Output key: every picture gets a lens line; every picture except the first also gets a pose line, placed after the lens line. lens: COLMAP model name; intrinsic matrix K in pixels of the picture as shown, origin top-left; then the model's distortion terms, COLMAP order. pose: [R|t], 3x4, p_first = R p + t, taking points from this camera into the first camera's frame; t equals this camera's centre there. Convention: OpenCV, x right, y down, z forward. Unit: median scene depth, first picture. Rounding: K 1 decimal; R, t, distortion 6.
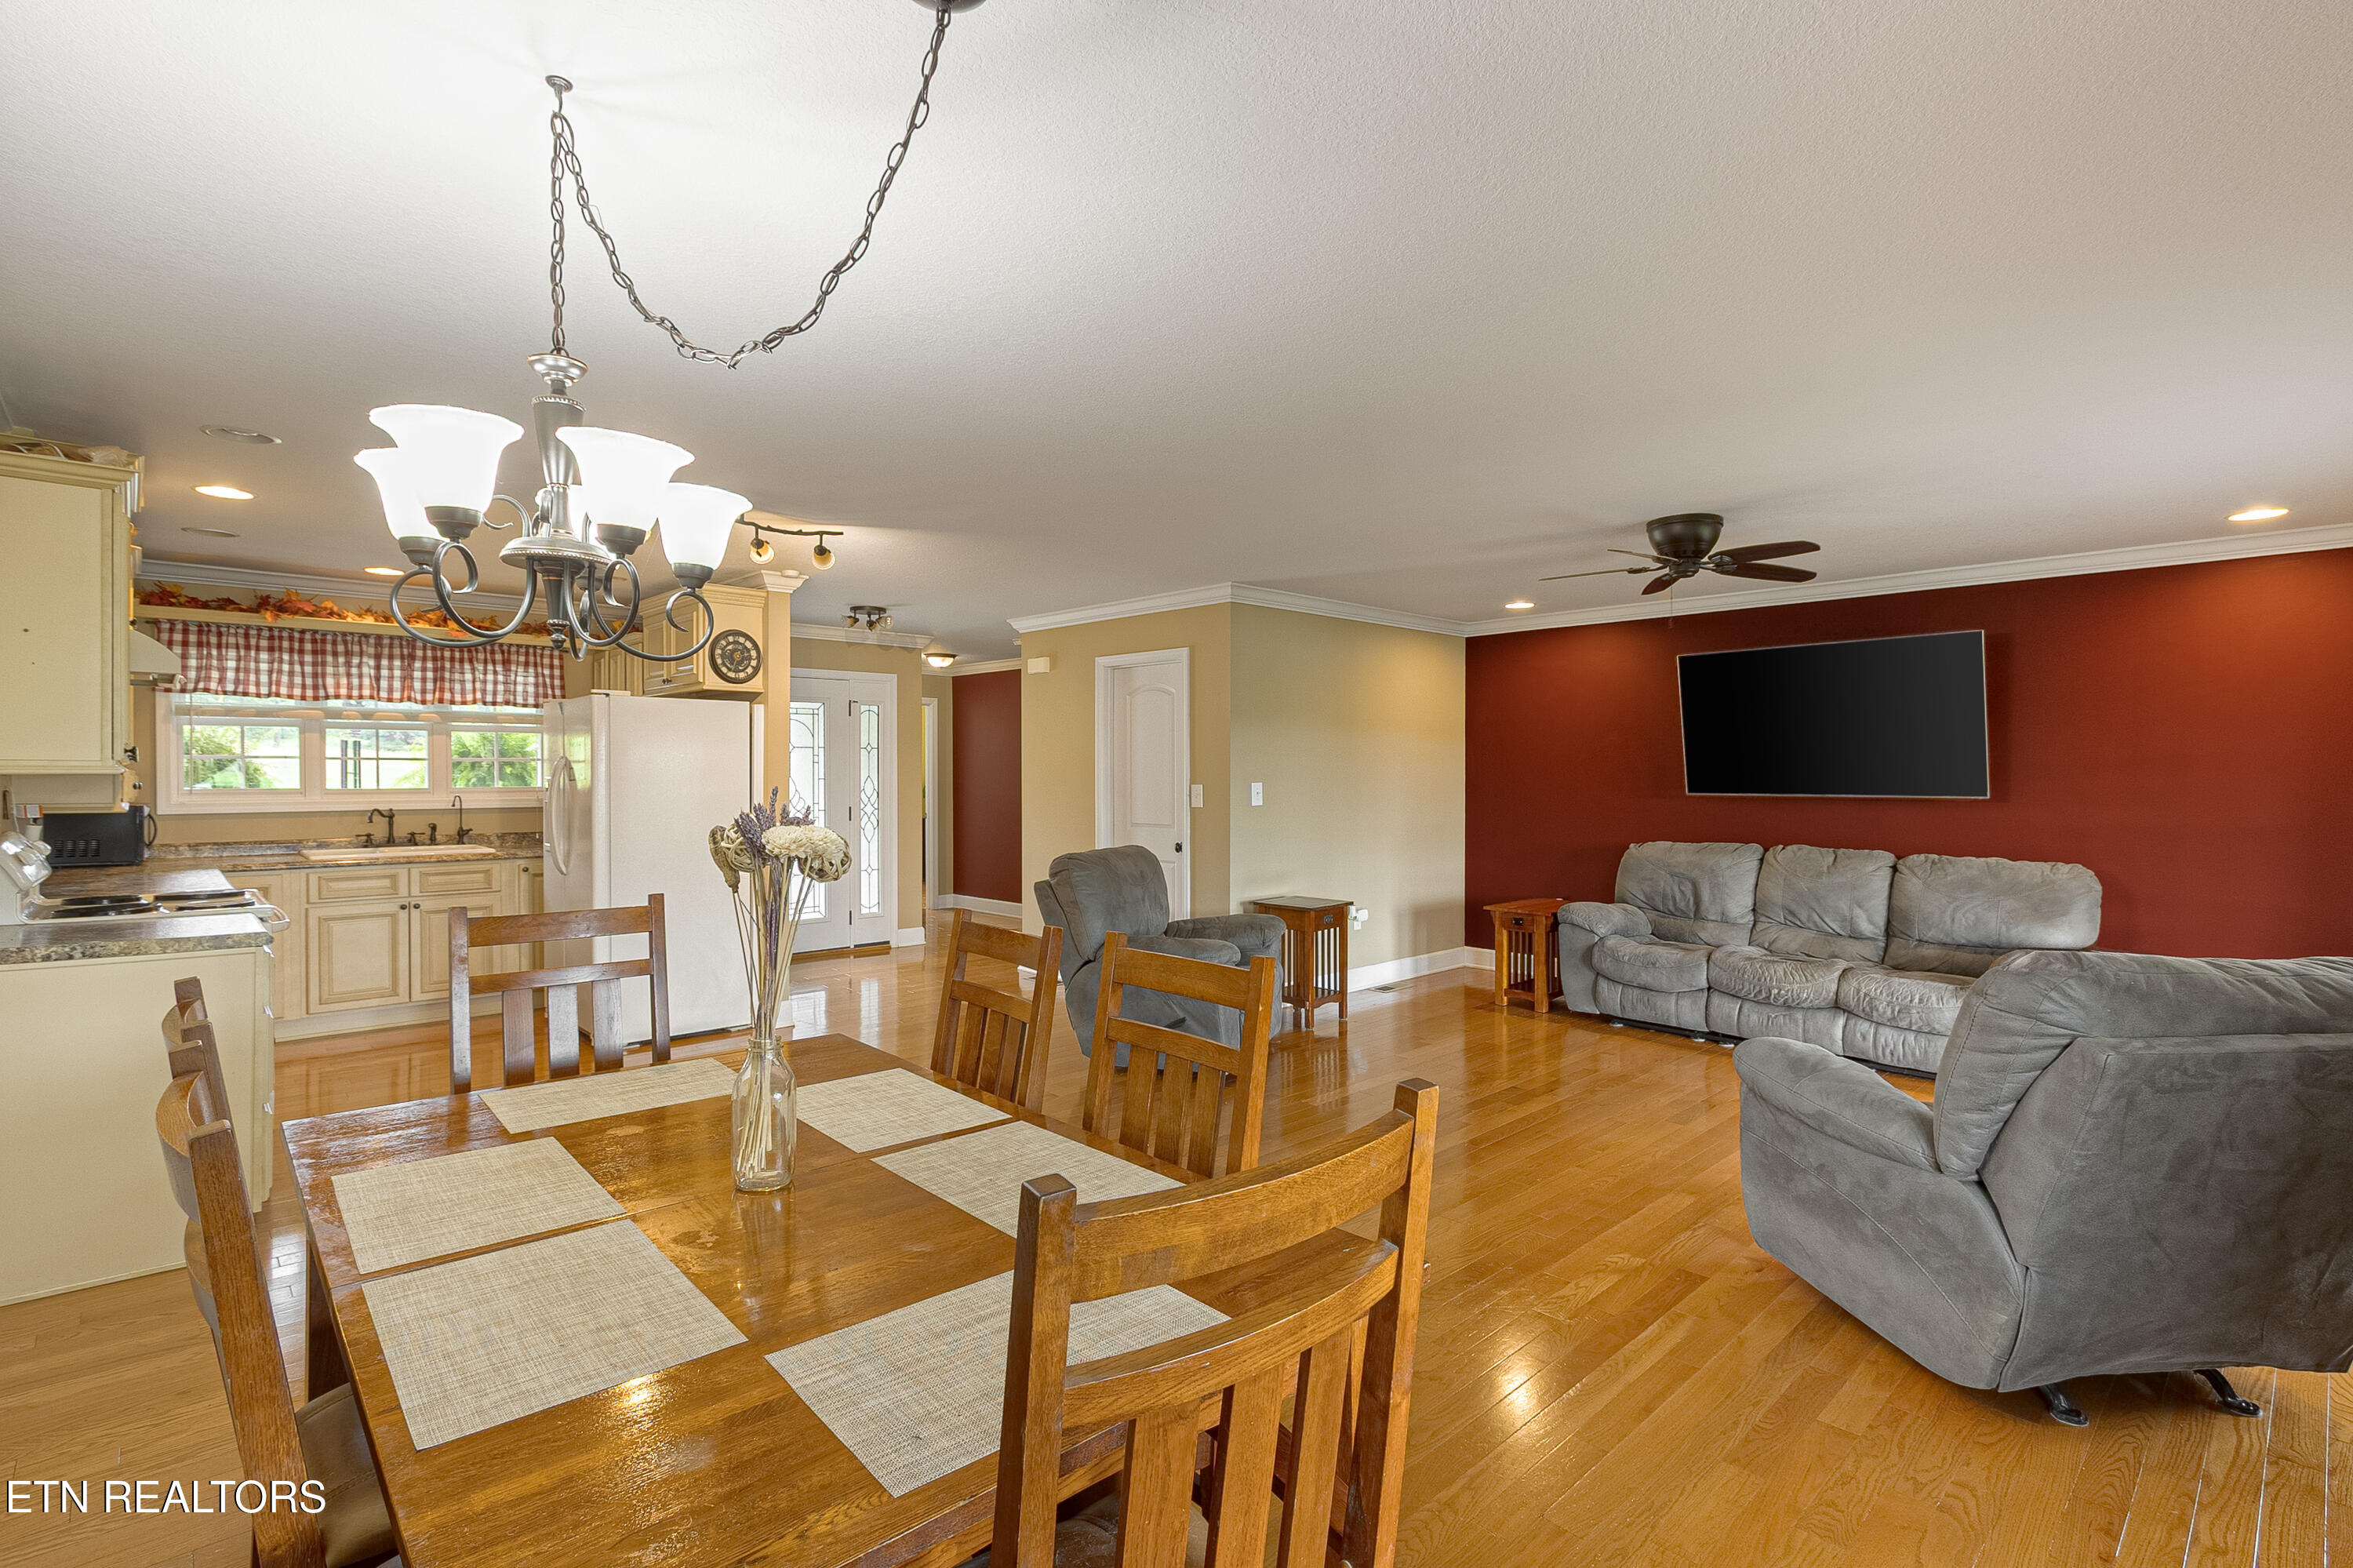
lens RADIAL K [[1103.1, 0, 1159.7], [0, 1103.1, 779.6], [0, 0, 1]] dist [-0.001142, 0.000770]
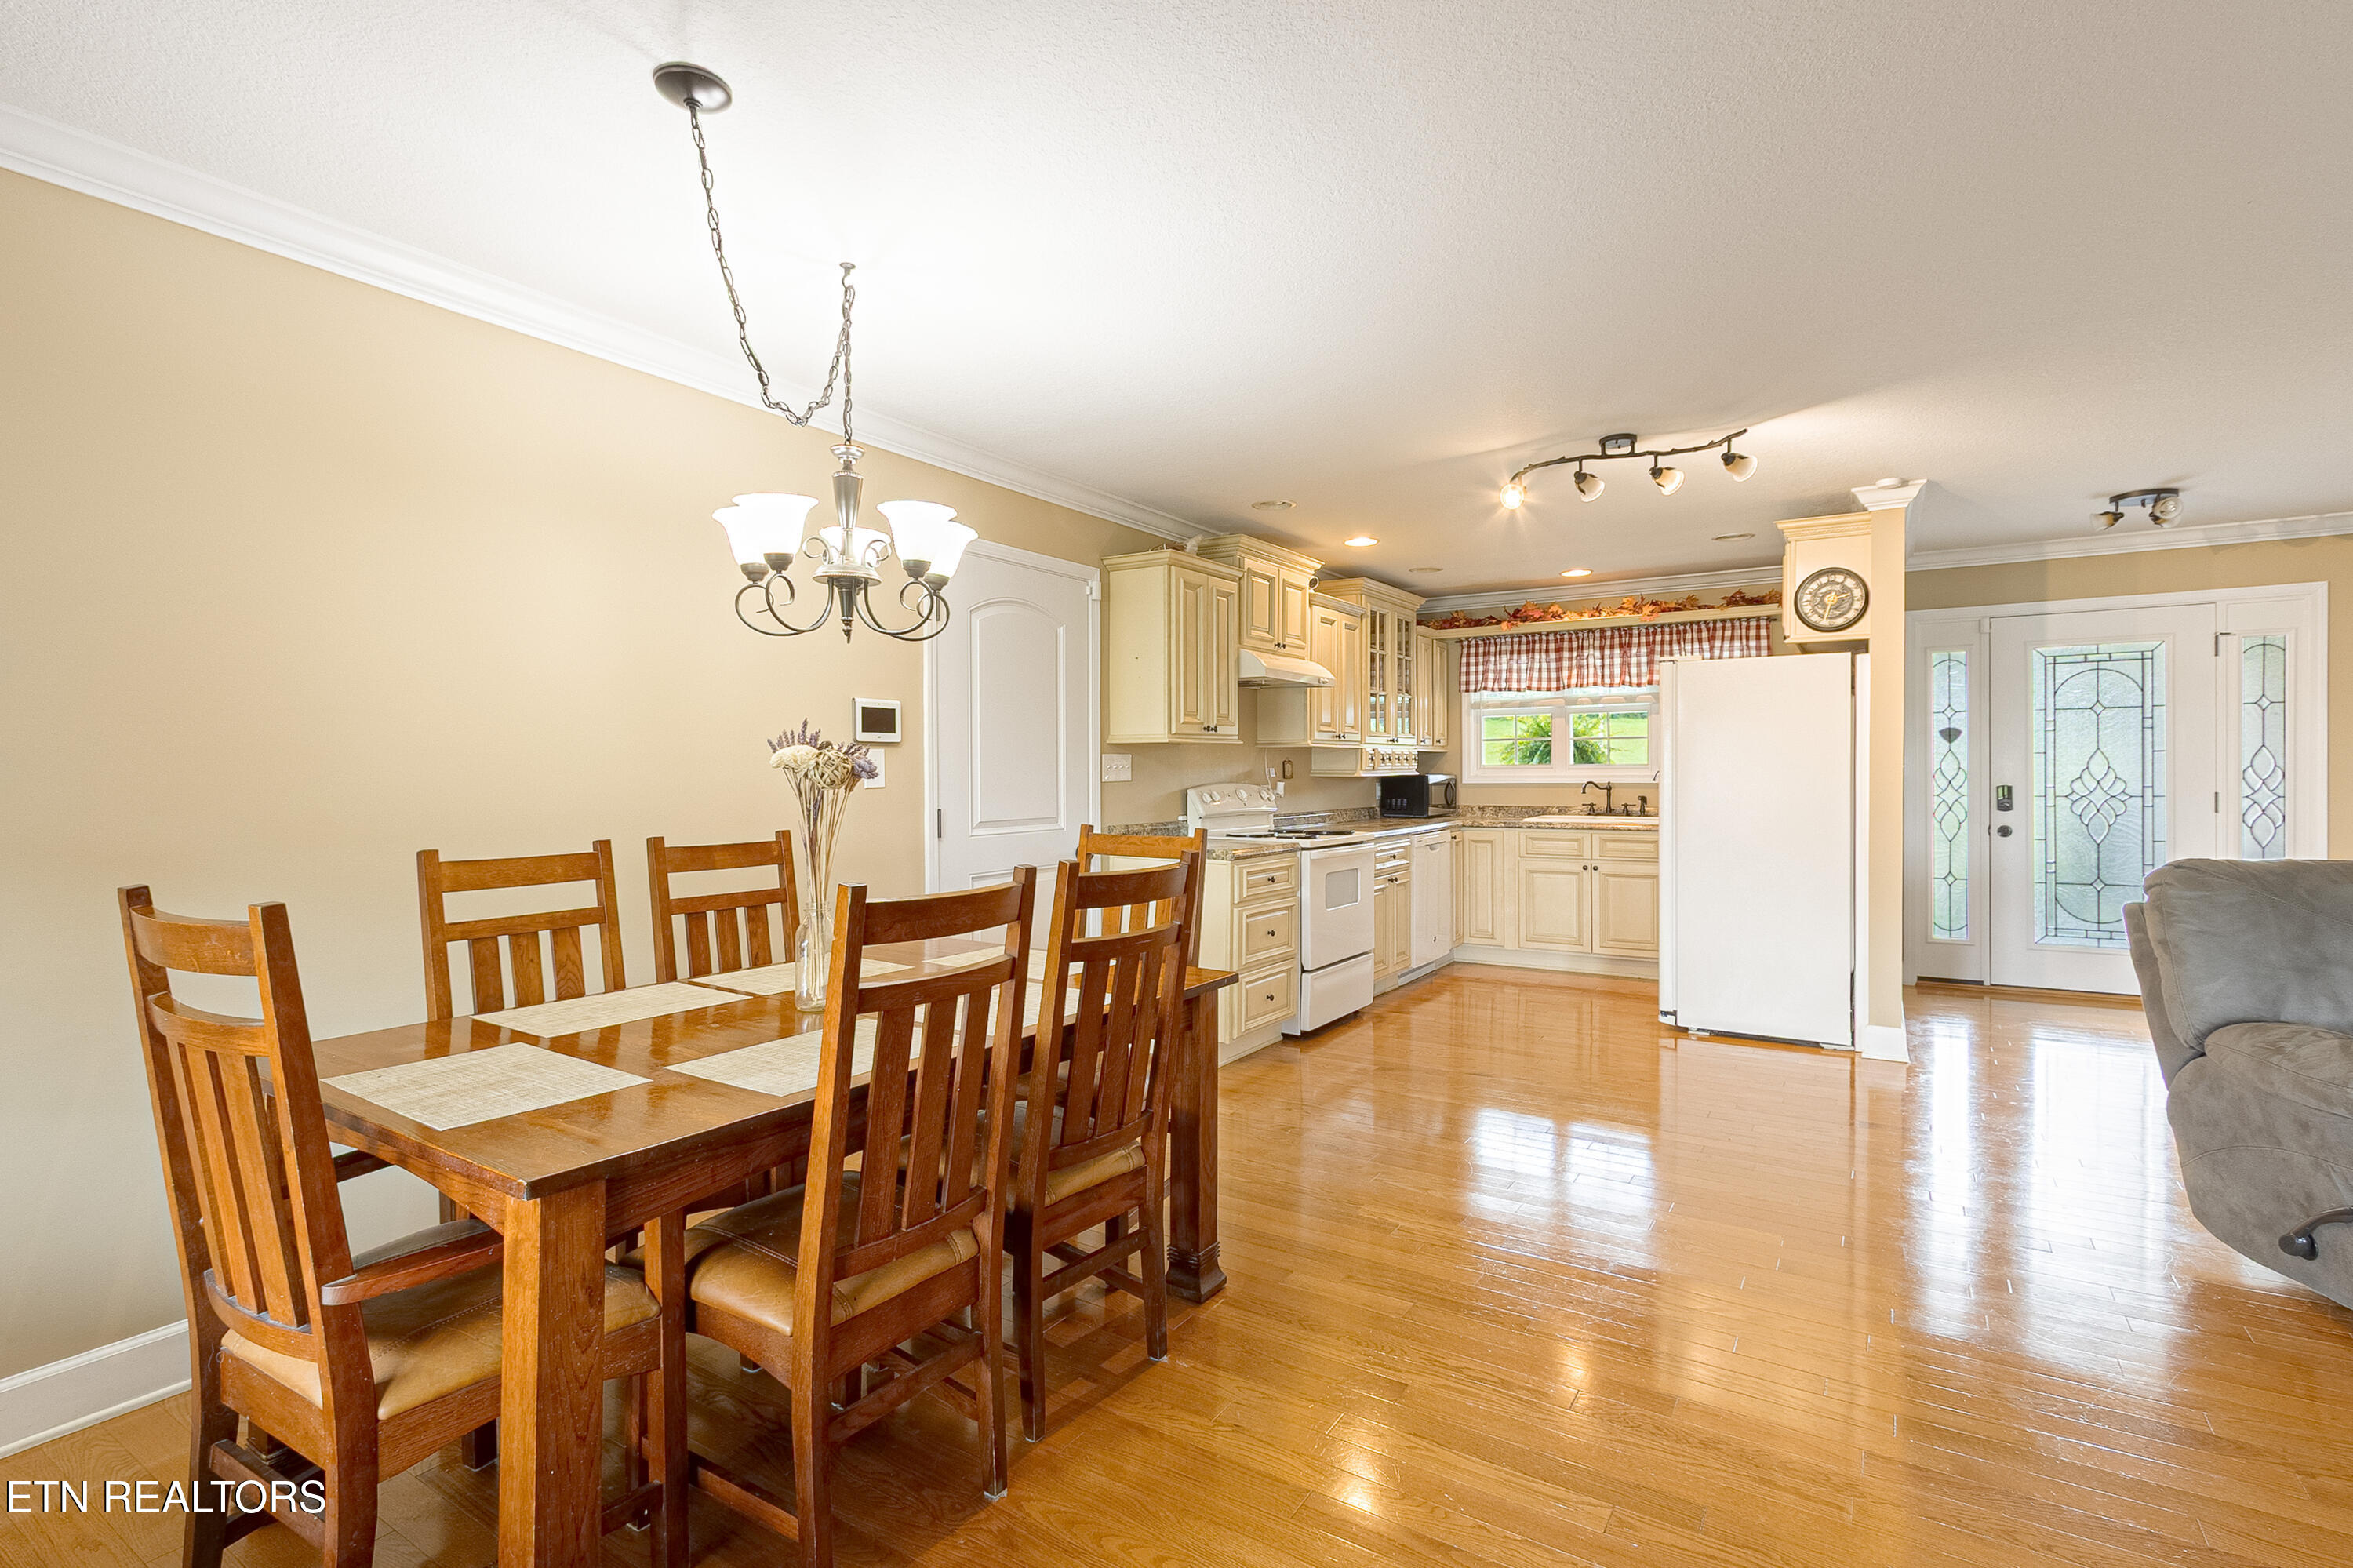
lens RADIAL K [[1103.1, 0, 1194.3], [0, 1103.1, 777.9], [0, 0, 1]] dist [-0.001142, 0.000770]
pose [[0.257274, 0.002105, -0.966336, 0.291460], [0.000717, 0.999997, 0.002369, 0.020154], [0.966338, -0.001303, 0.257272, 0.313825]]
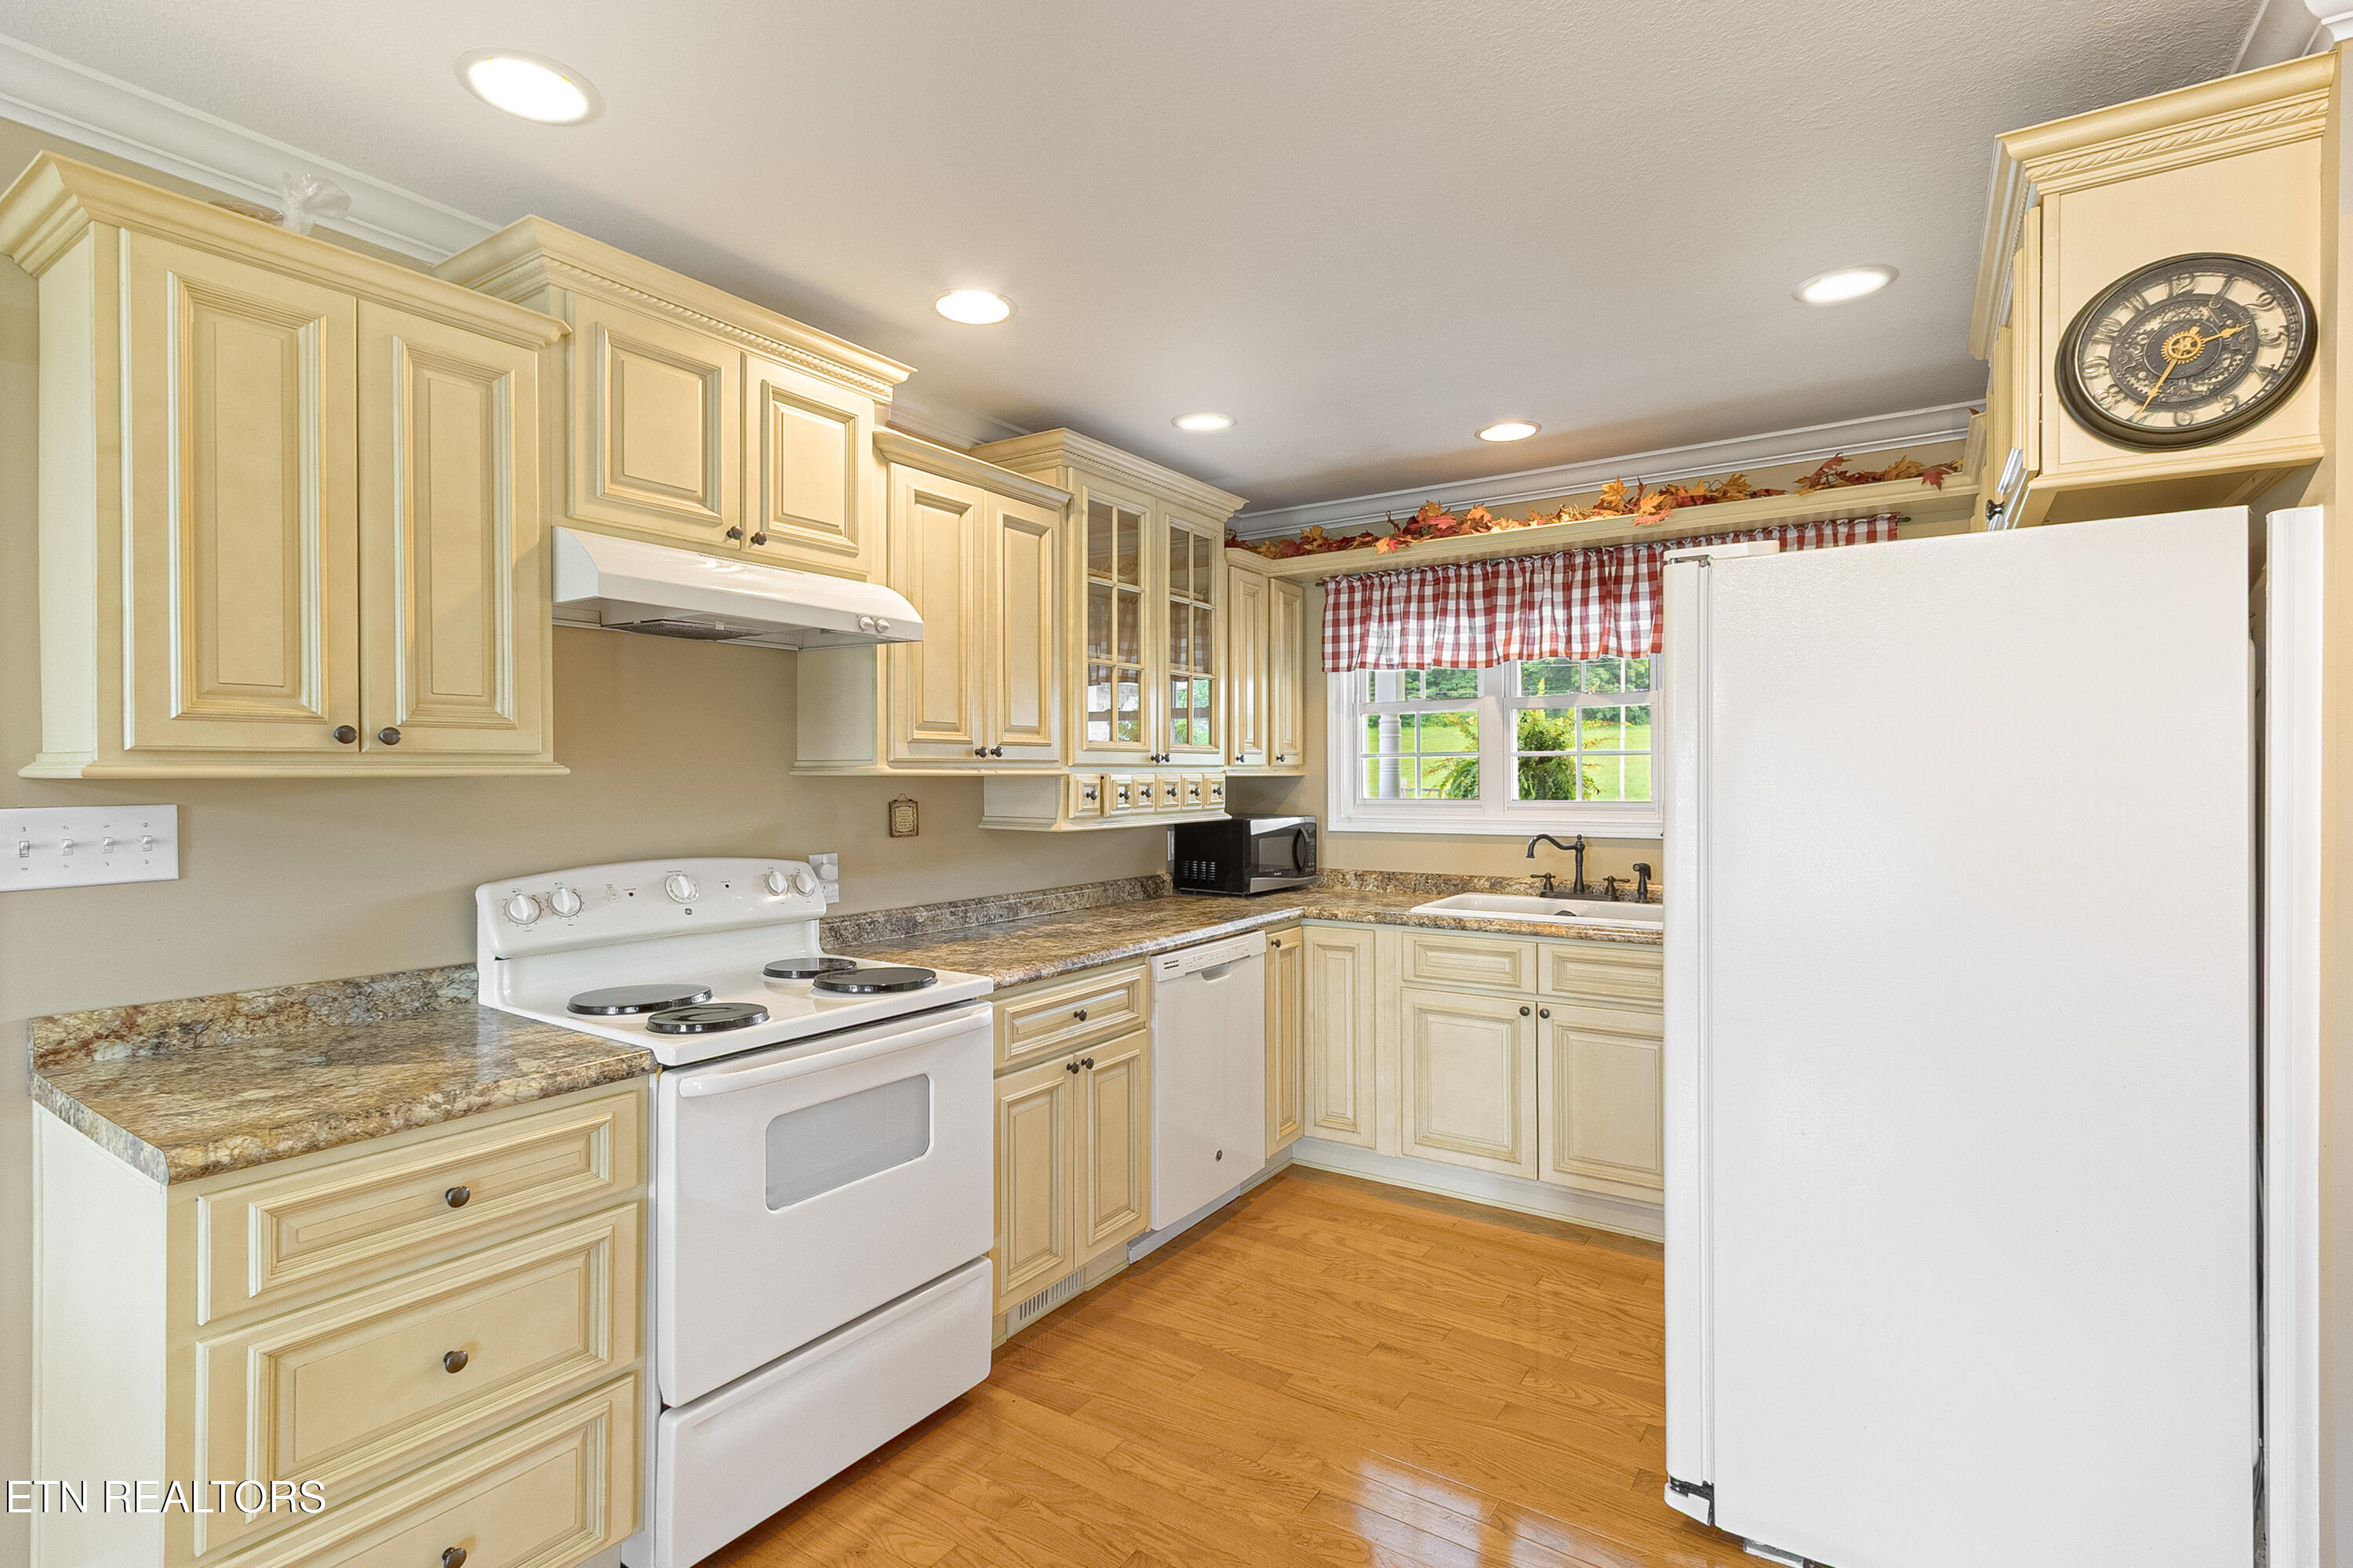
lens RADIAL K [[1103.1, 0, 1176.8], [0, 1103.1, 776.2], [0, 0, 1]] dist [-0.001142, 0.000770]
pose [[0.224667, -0.005520, -0.974420, -0.166615], [-0.000989, 0.999982, -0.005893, -0.002183], [0.974435, 0.002288, 0.224658, 0.676135]]
